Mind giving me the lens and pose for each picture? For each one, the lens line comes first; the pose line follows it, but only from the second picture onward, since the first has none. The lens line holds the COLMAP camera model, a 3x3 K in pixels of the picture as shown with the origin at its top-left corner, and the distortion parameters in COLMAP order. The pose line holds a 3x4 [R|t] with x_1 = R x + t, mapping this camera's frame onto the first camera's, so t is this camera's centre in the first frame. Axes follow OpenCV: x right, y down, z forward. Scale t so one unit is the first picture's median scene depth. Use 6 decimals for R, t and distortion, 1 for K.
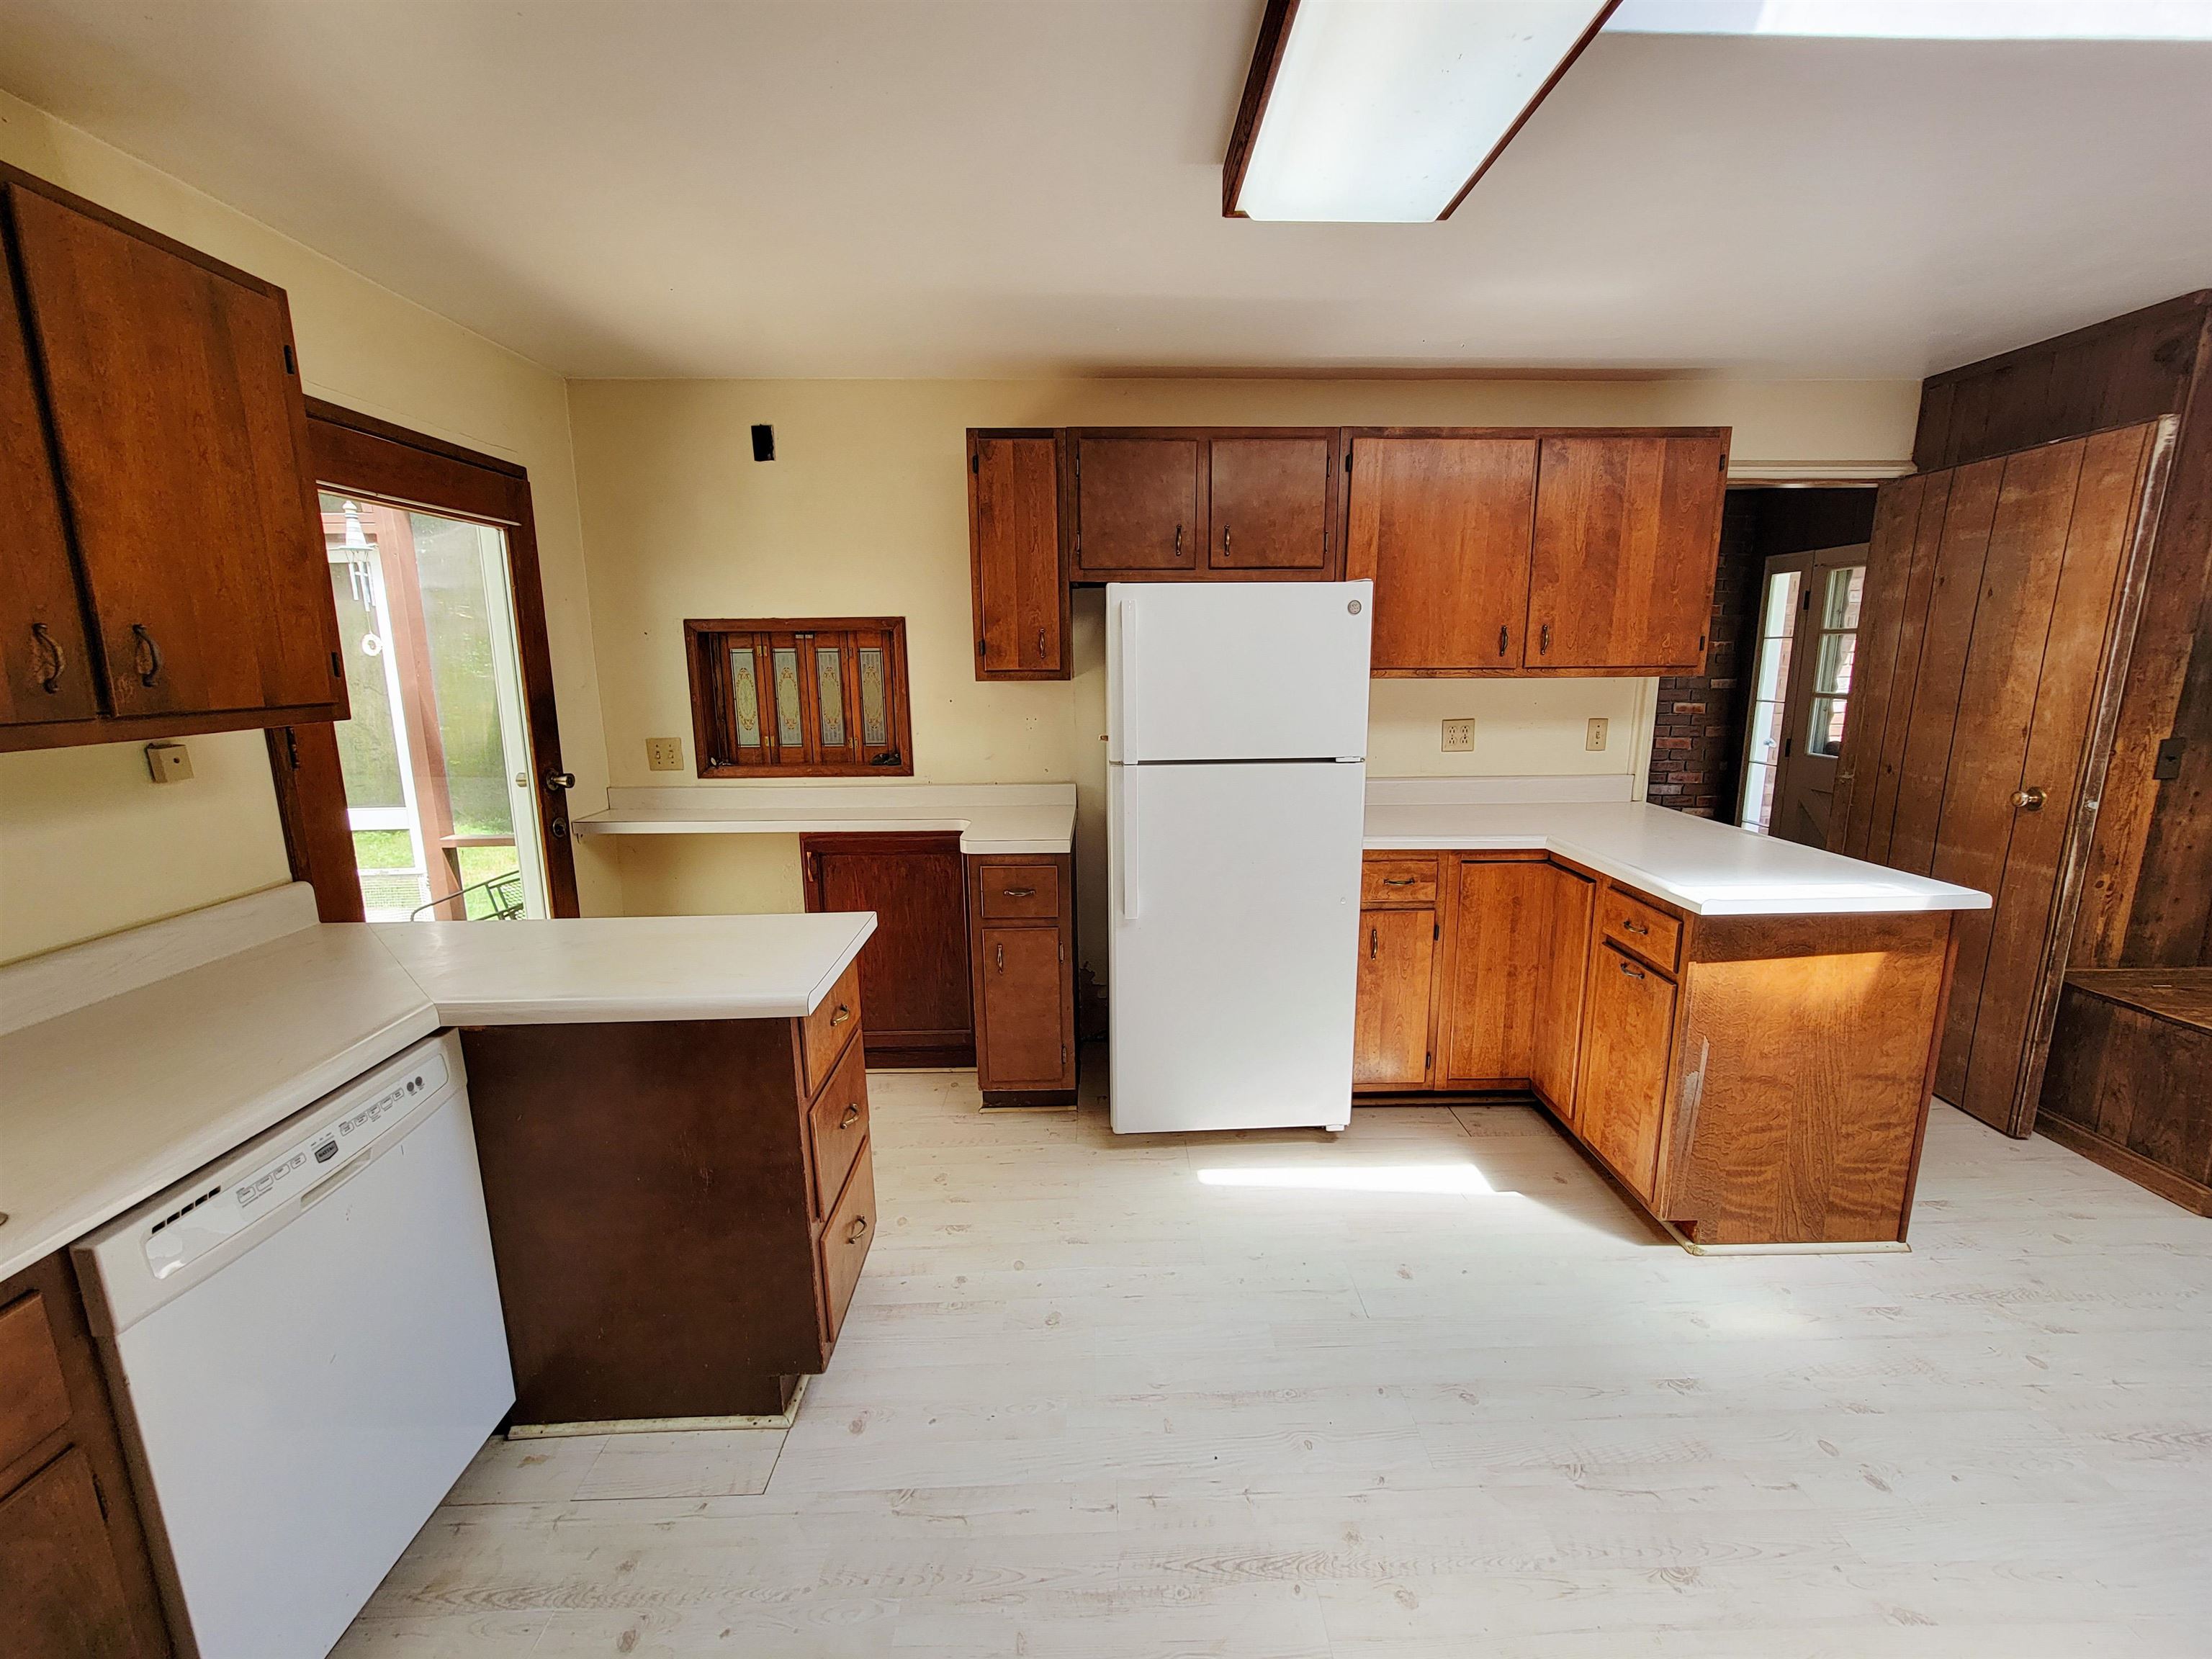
lens RADIAL K [[906.8, 0, 1117.7], [0, 906.8, 833.5], [0, 0, 1]] dist [-0.002295, 0.001325]
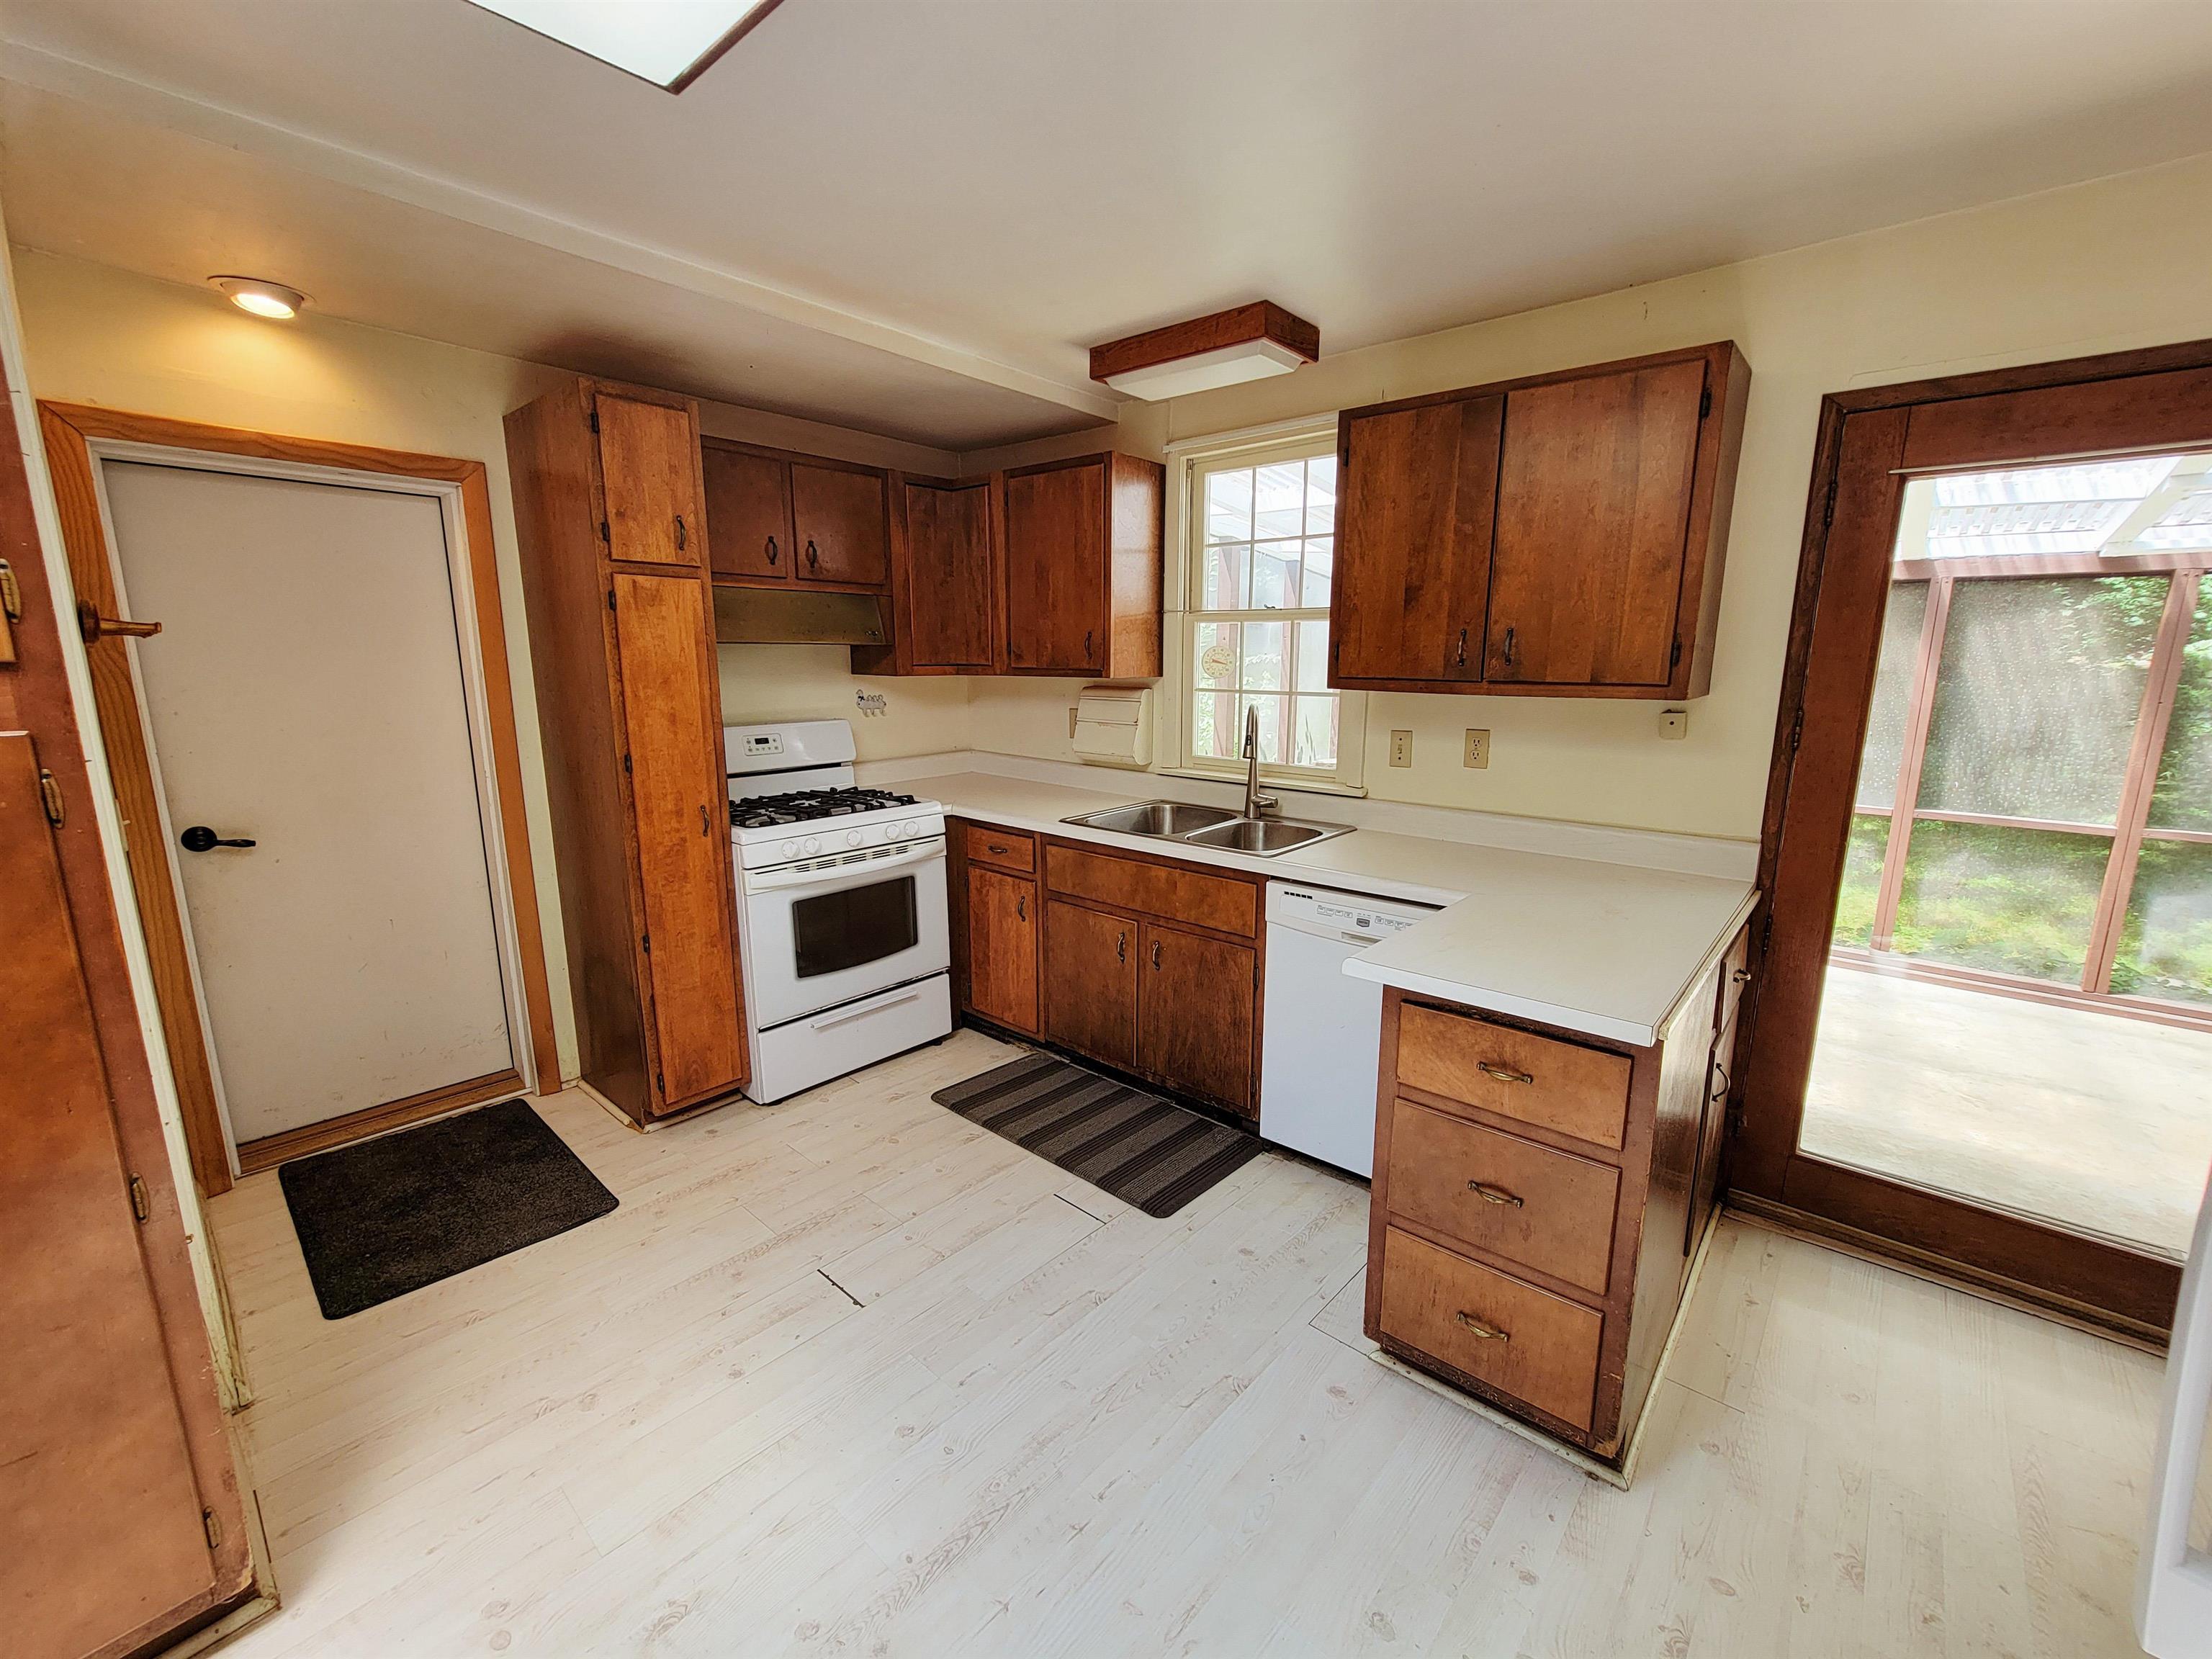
lens RADIAL K [[906.8, 0, 1117.7], [0, 906.8, 833.5], [0, 0, 1]] dist [-0.002295, 0.001325]
pose [[-0.676355, 0.144346, -0.722294, 0.358861], [-0.144622, 0.935499, 0.322377, -0.159279], [0.722239, 0.322501, -0.611853, 0.834024]]
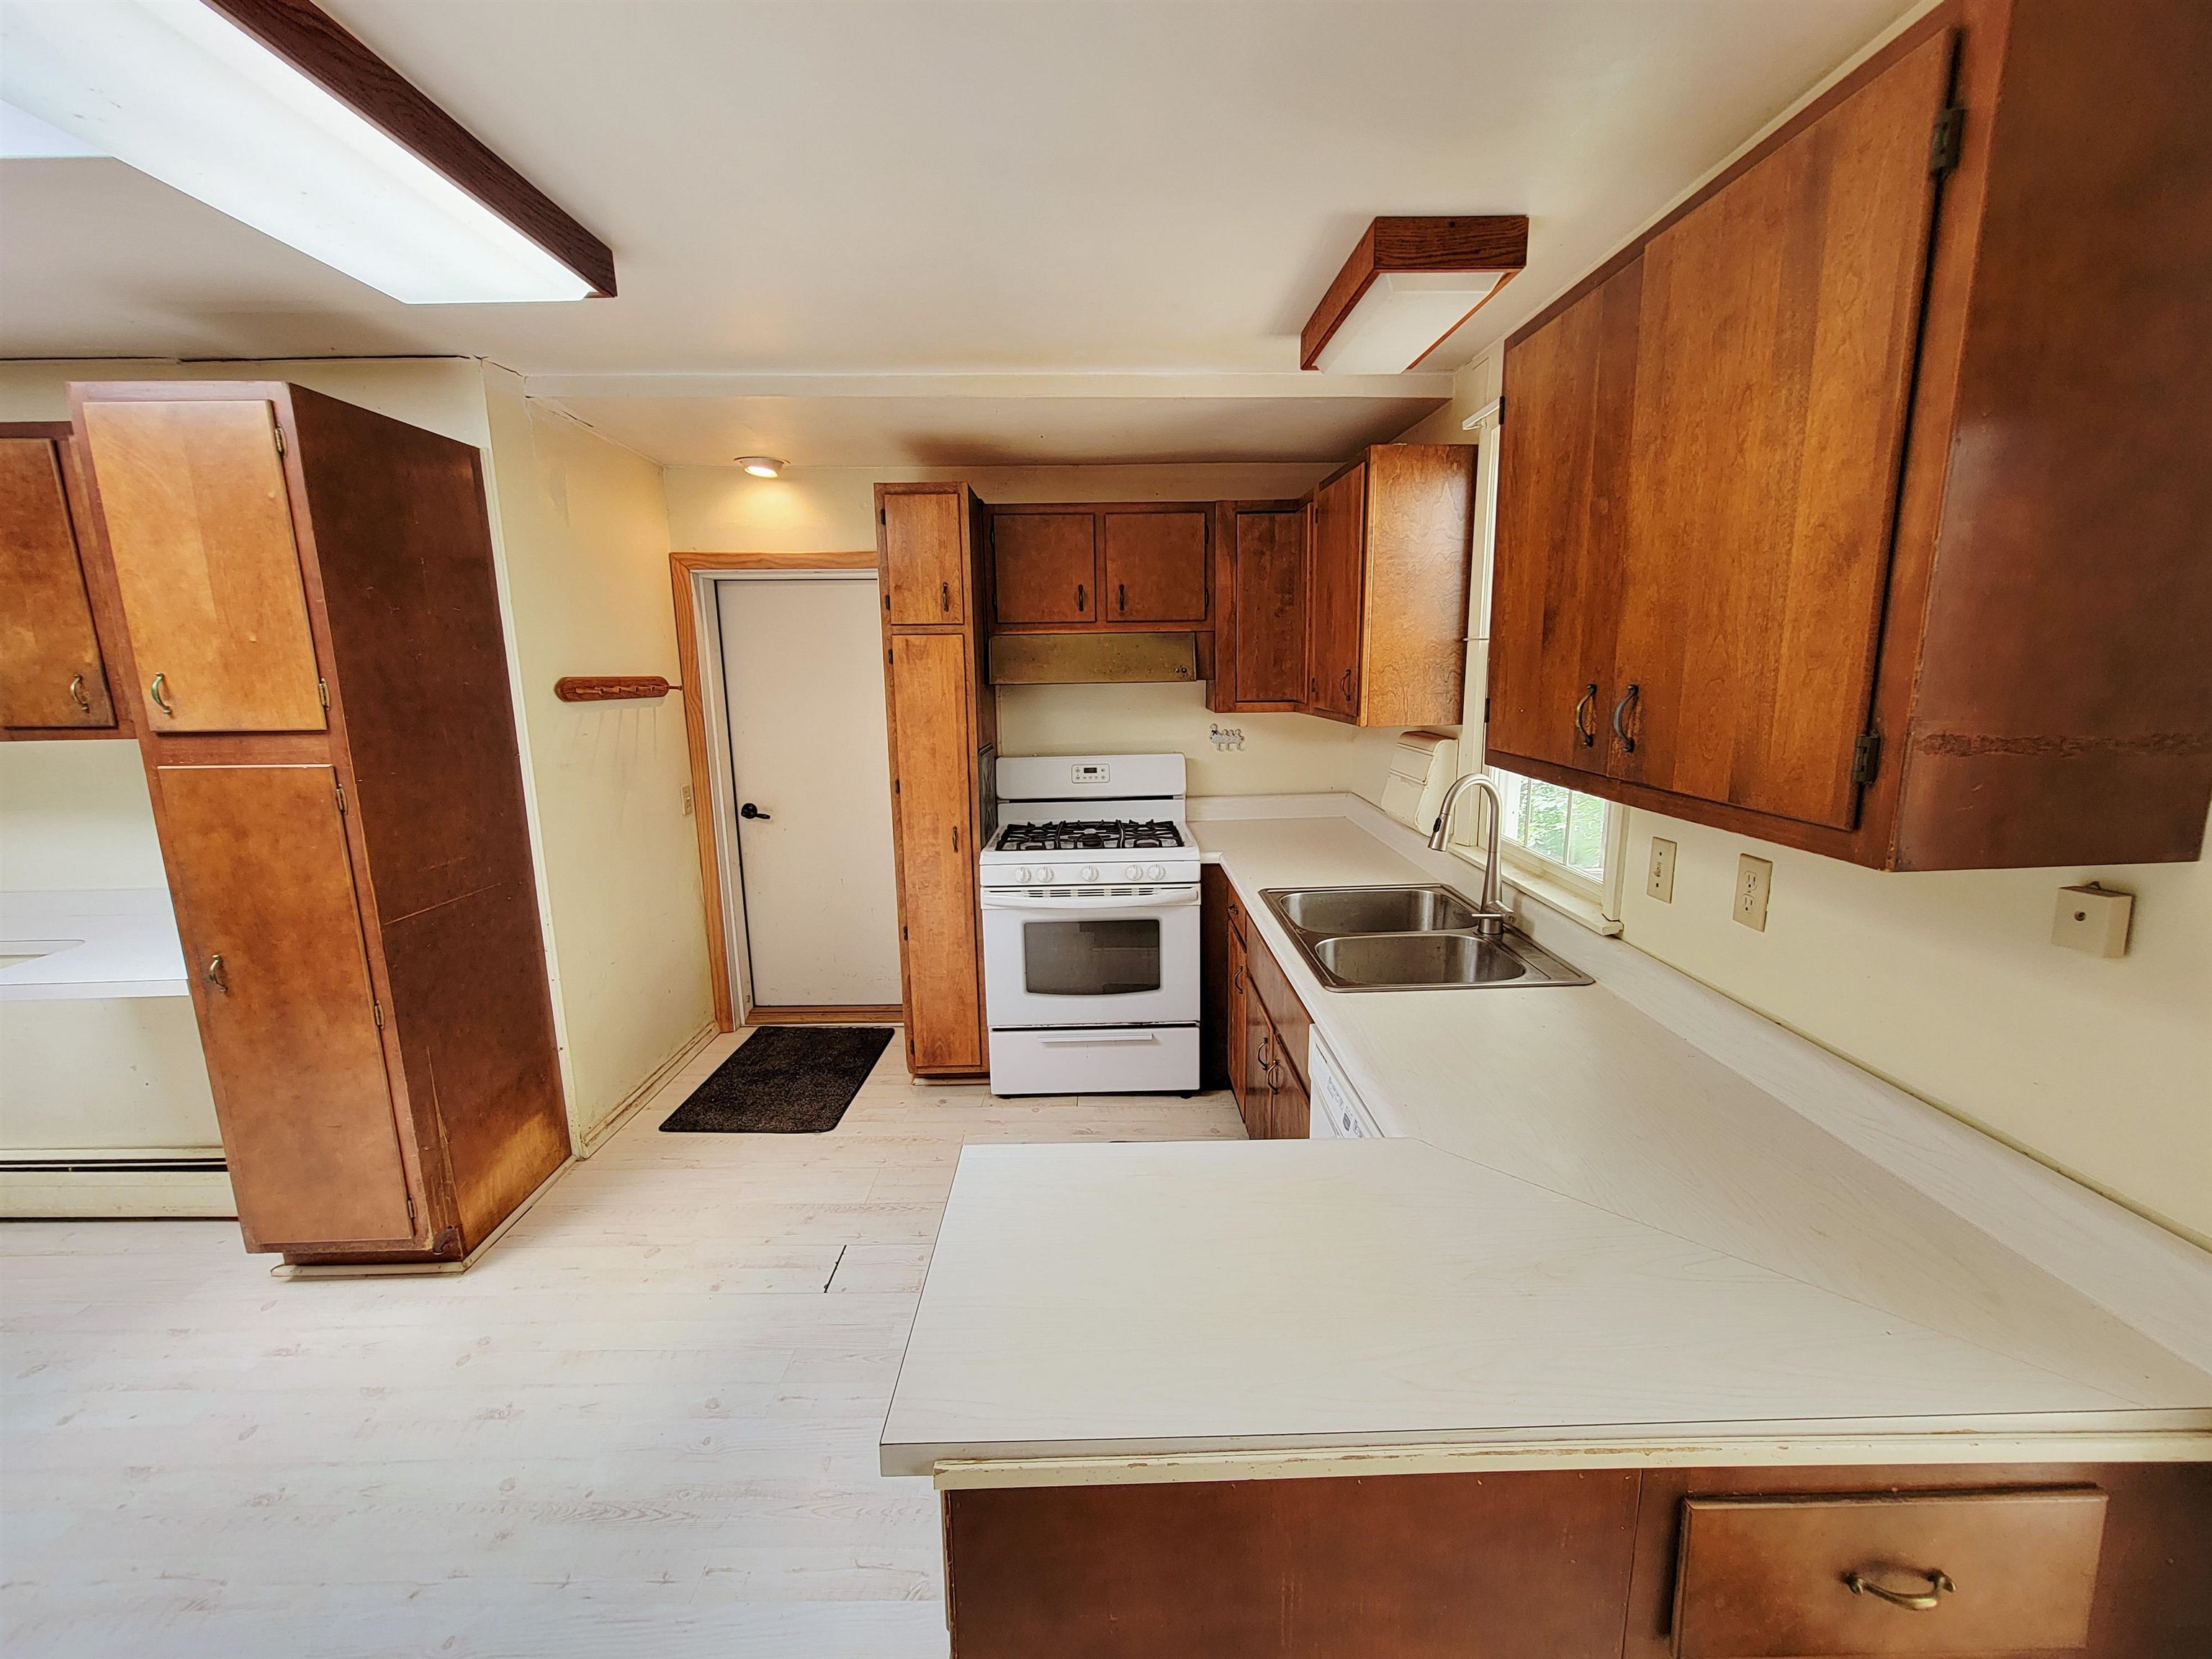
lens RADIAL K [[905.4, 0, 1117.1], [0, 905.4, 831.2], [0, 0, 1]] dist [-0.015558, 0.007382]
pose [[-0.999799, 0.017534, 0.009703, -0.289746], [0.019886, 0.927835, 0.372460, -0.225886], [-0.002472, 0.372578, -0.927998, 0.969377]]
